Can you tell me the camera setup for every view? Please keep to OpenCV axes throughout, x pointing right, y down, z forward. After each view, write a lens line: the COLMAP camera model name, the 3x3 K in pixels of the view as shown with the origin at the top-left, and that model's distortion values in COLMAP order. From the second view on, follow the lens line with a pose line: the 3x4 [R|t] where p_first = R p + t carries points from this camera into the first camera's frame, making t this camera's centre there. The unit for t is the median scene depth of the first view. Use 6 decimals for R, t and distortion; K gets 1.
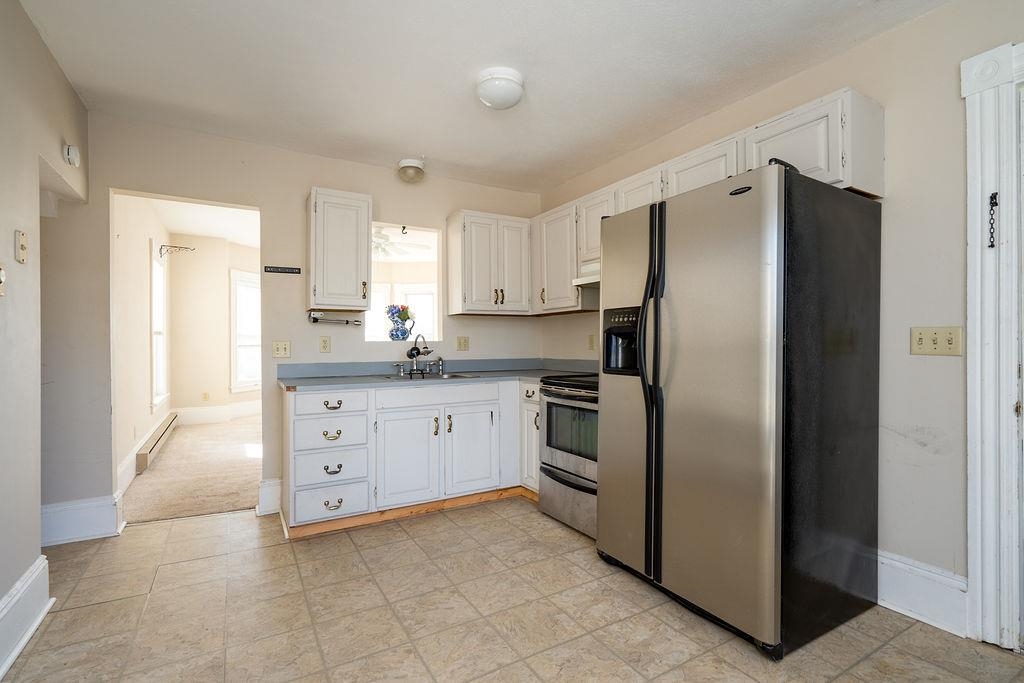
lens RADIAL K [[468.8, 0, 510.0], [0, 468.8, 345.7], [0, 0, 1]] dist [0.001335, 0.000485]
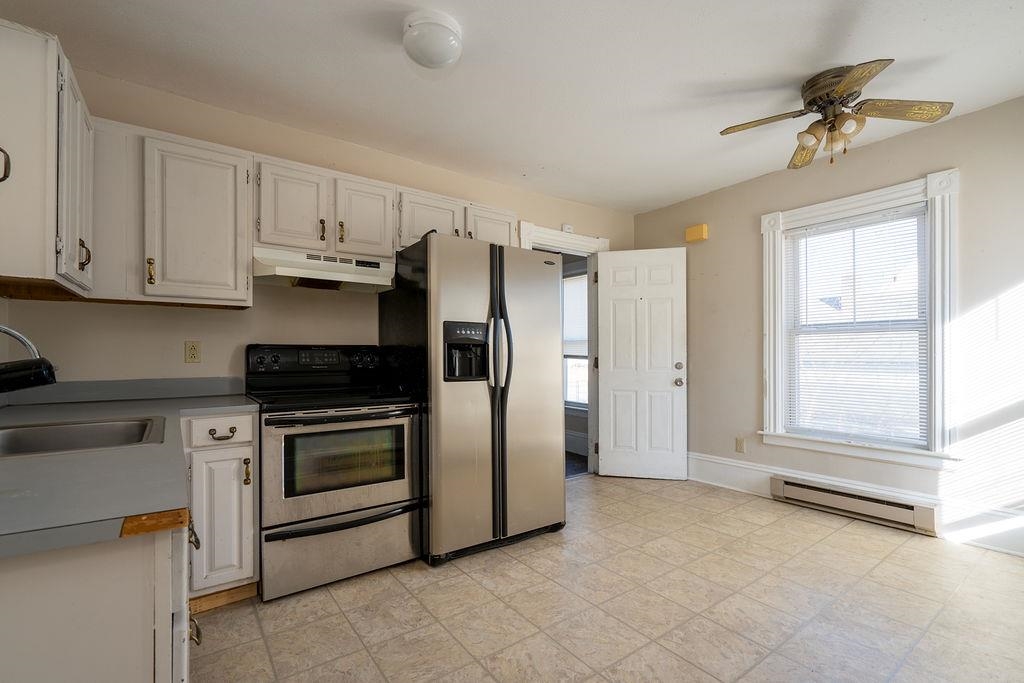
lens RADIAL K [[463.7, 0, 511.5], [0, 463.7, 351.9], [0, 0, 1]] dist [0.001087, 0.000225]
pose [[-0.090977, 0.007844, 0.995822, -0.843615], [0.000571, 0.999969, -0.007824, 0.000028], [-0.995853, -0.000143, -0.090979, 0.947387]]
